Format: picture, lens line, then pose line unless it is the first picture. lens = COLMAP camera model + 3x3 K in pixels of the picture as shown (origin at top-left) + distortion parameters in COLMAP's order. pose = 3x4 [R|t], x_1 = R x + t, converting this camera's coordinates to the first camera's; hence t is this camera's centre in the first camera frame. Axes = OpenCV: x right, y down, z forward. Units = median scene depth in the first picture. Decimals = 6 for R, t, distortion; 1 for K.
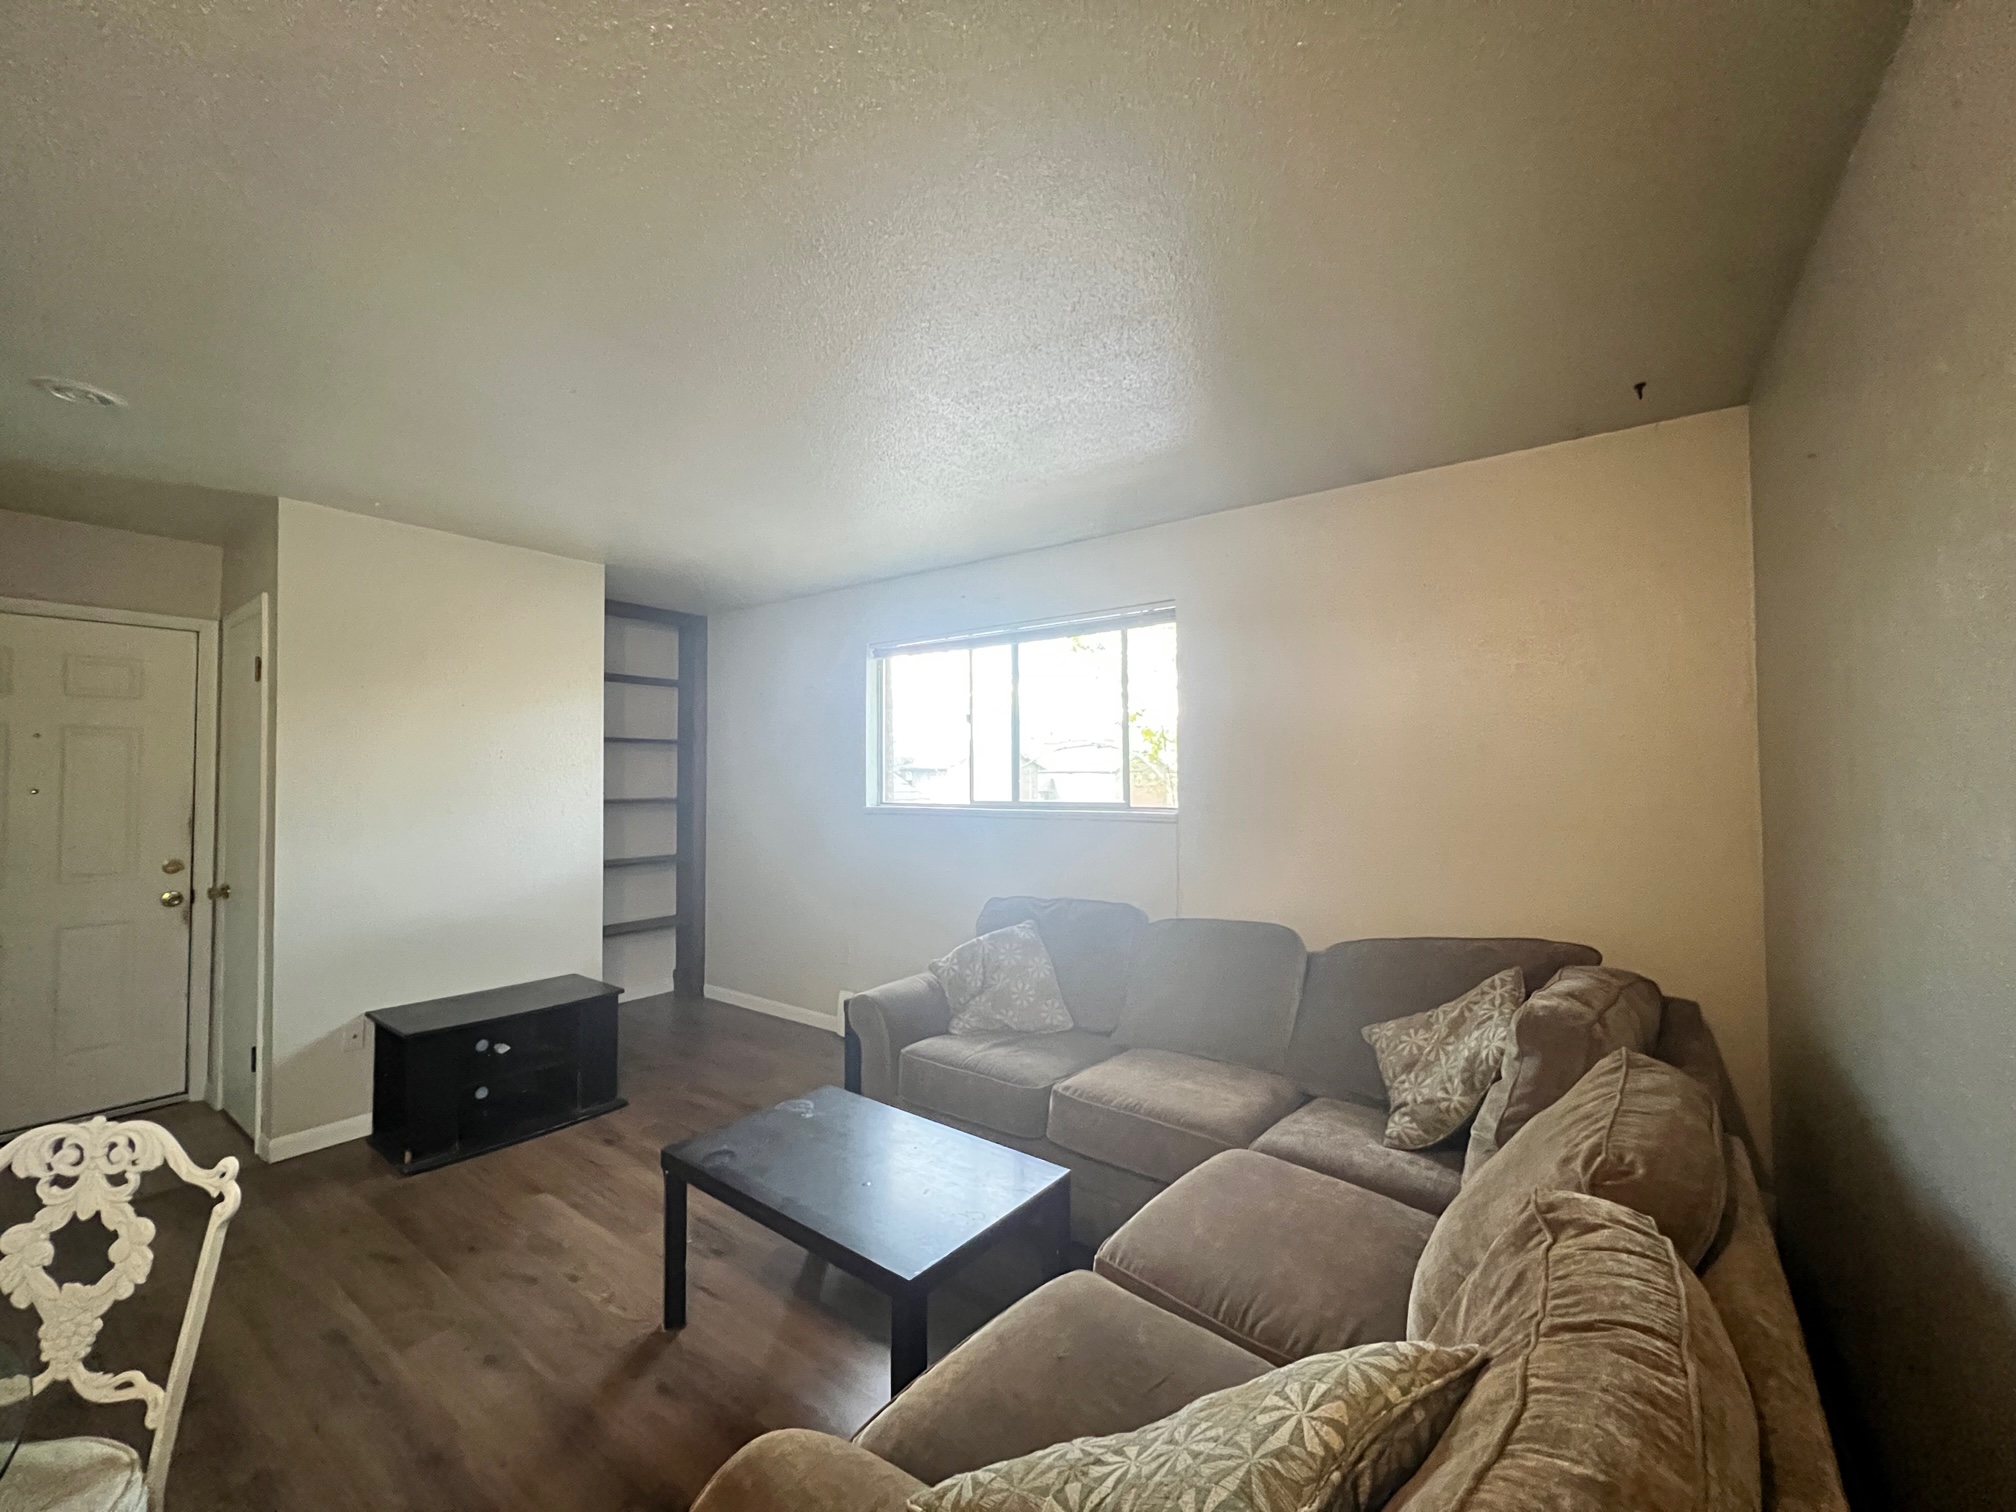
lens RADIAL K [[812.9, 0, 1014.7], [0, 812.9, 757.1], [0, 0, 1]] dist [-0.001980, 0.001705]
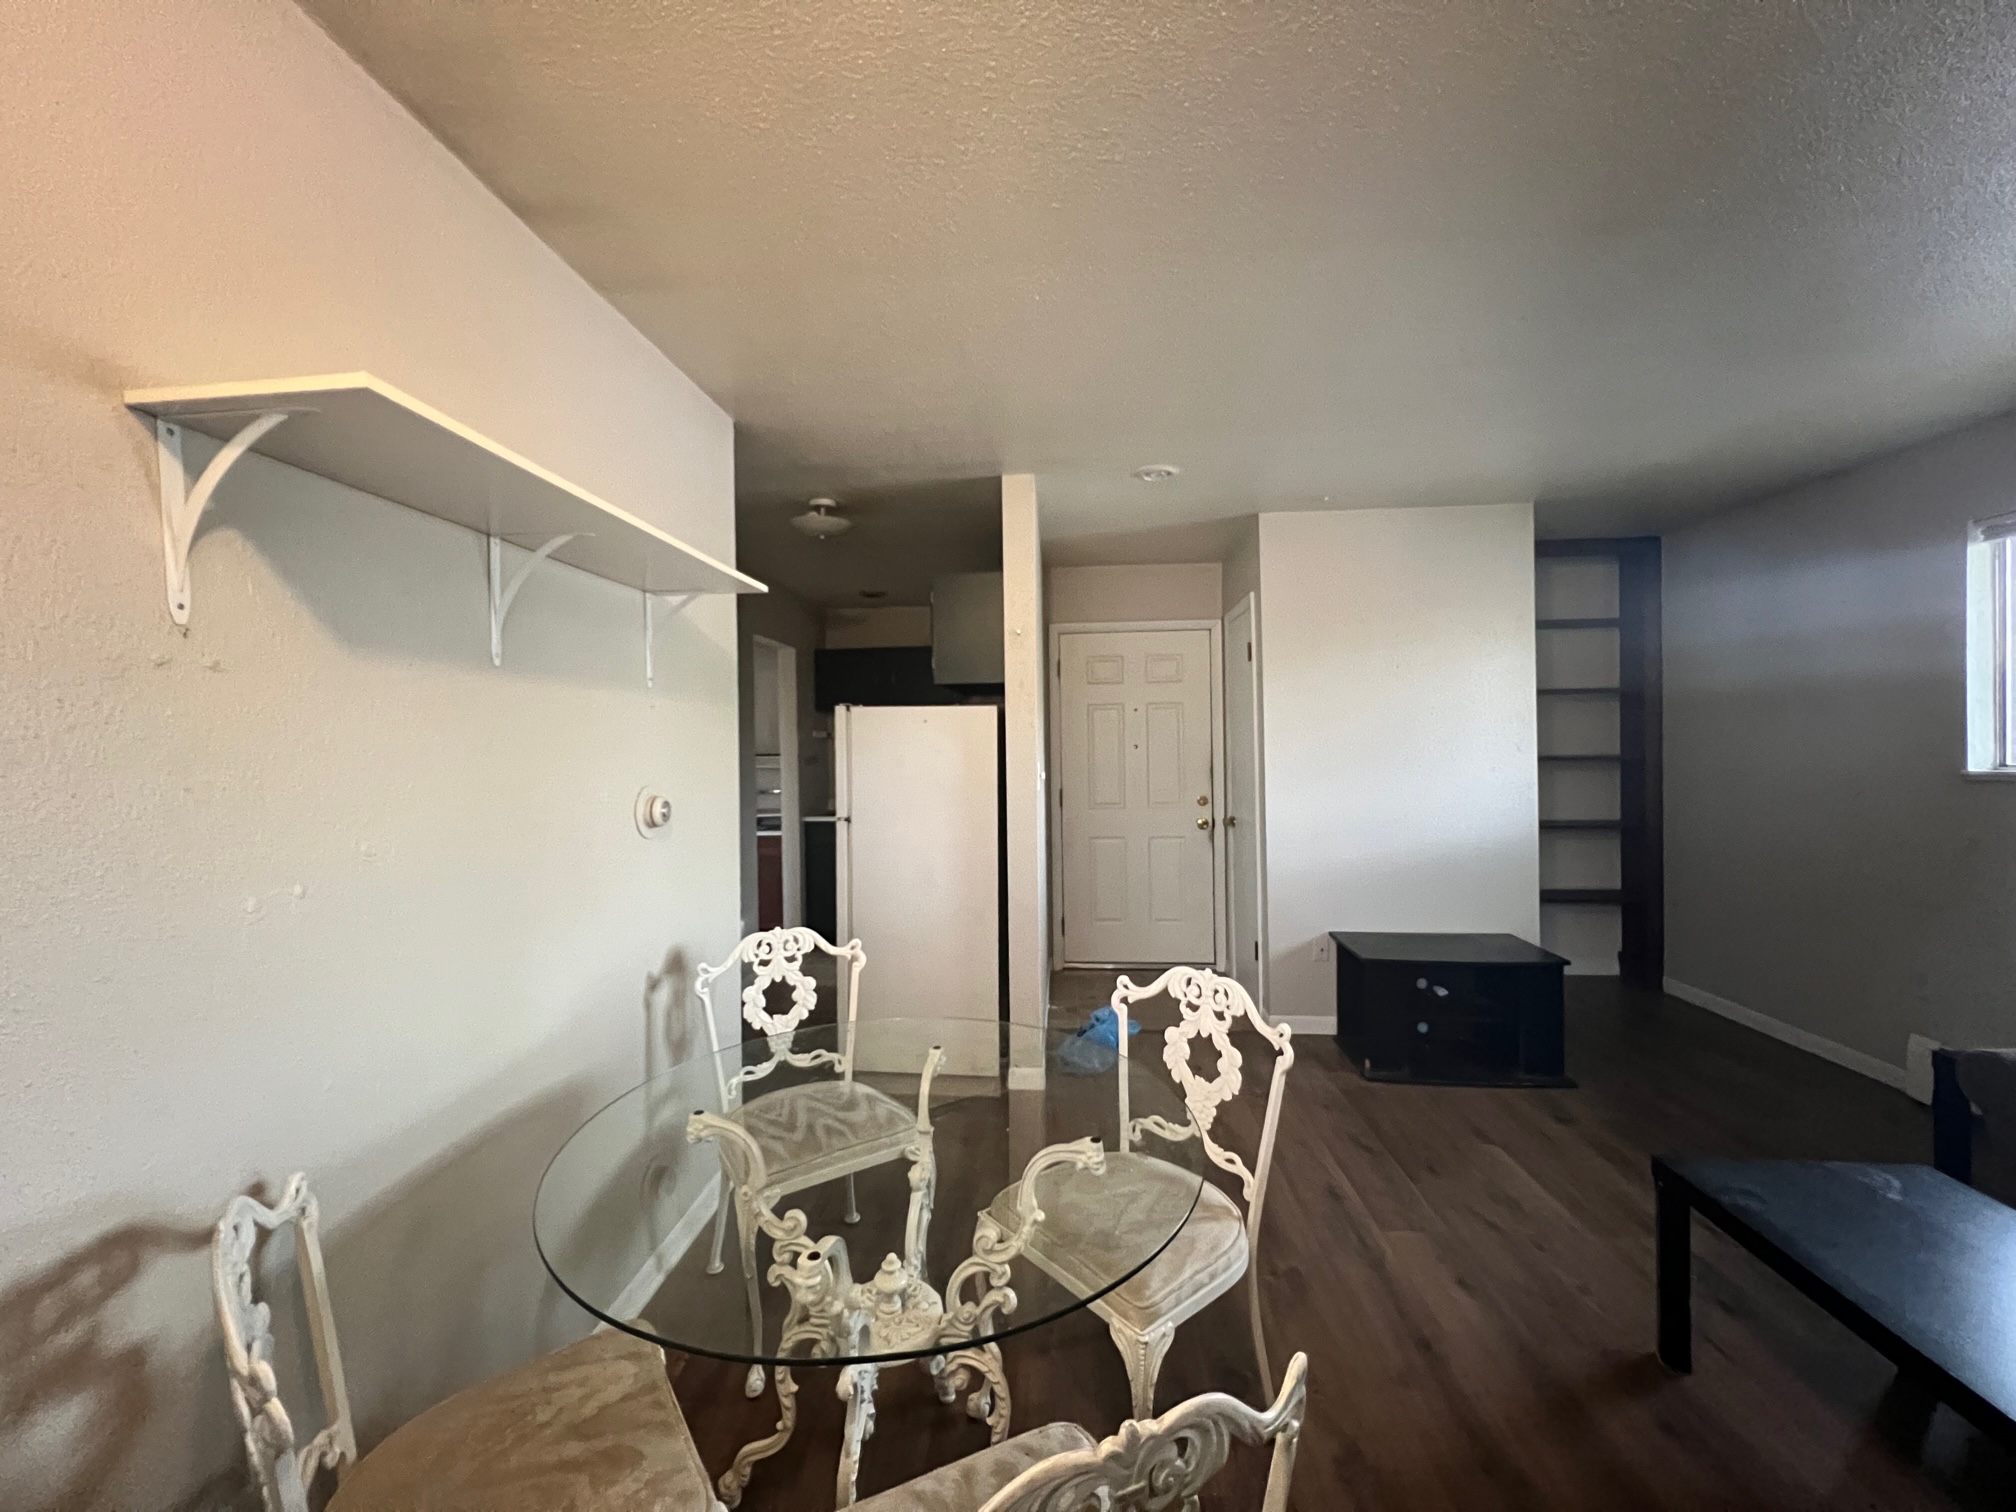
lens RADIAL K [[818.3, 0, 1016.1], [0, 818.3, 756.9], [0, 0, 1]] dist [0.011371, 0.000587]
pose [[0.534889, 0.012020, -0.844837, -0.053310], [0.031995, 0.998894, 0.034469, 0.003326], [0.844317, -0.045467, 0.533912, -0.029002]]
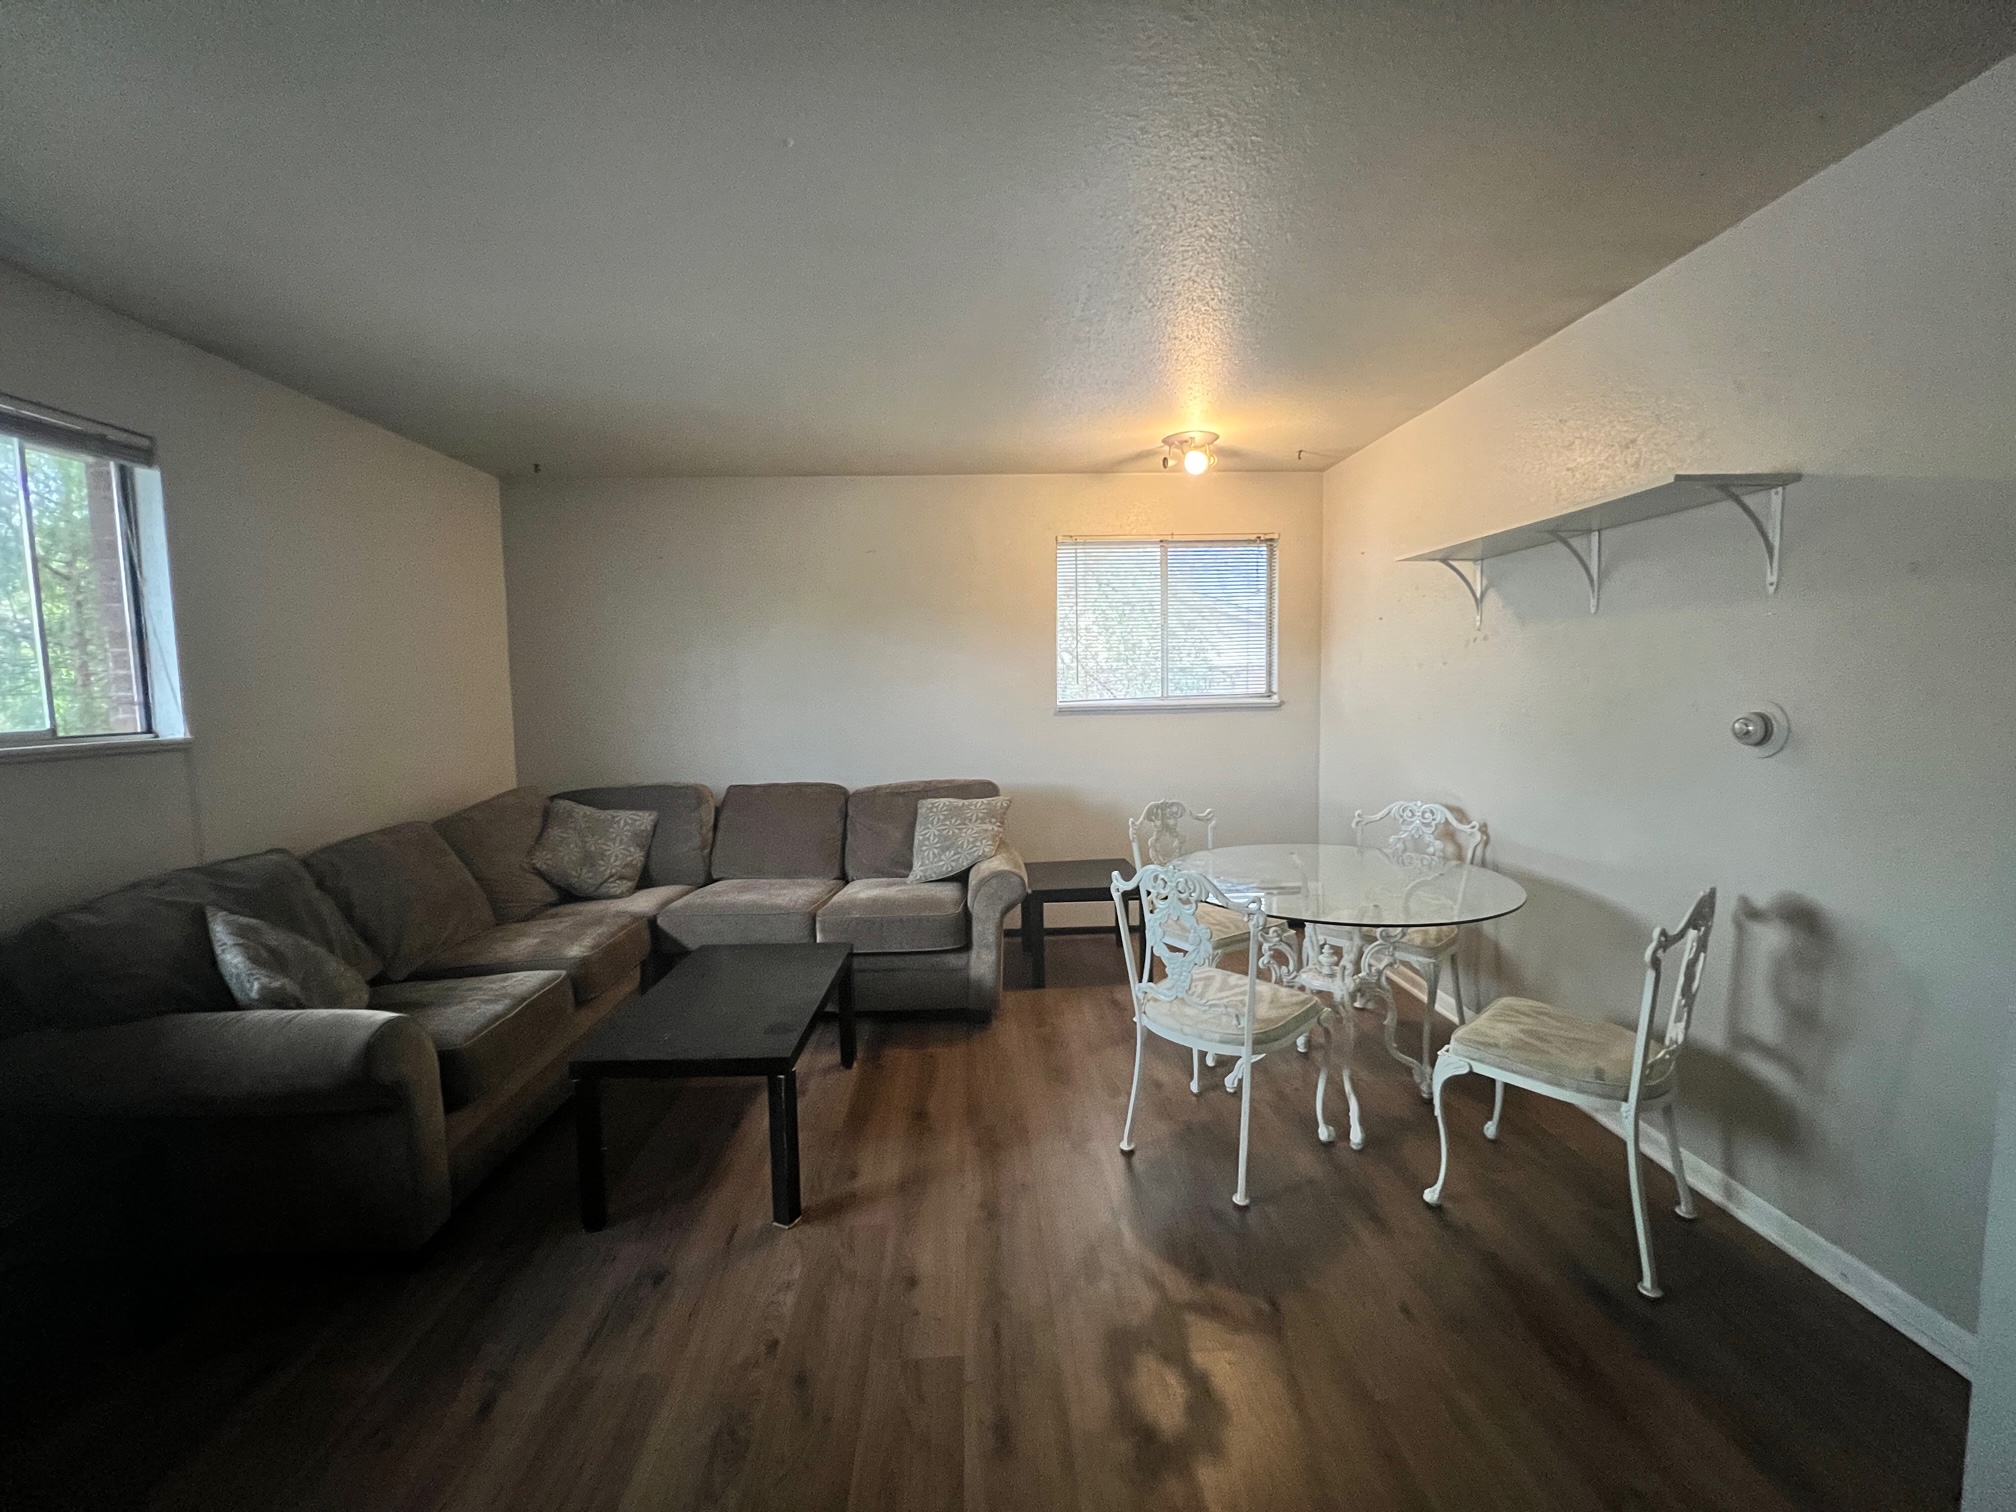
lens RADIAL K [[812.9, 0, 1003.0], [0, 812.9, 751.3], [0, 0, 1]] dist [-0.001980, 0.001705]
pose [[-0.616175, -0.052990, 0.785825, -1.327473], [-0.000241, 0.997747, 0.067091, 0.054013], [-0.787609, 0.041150, -0.614800, 1.361039]]
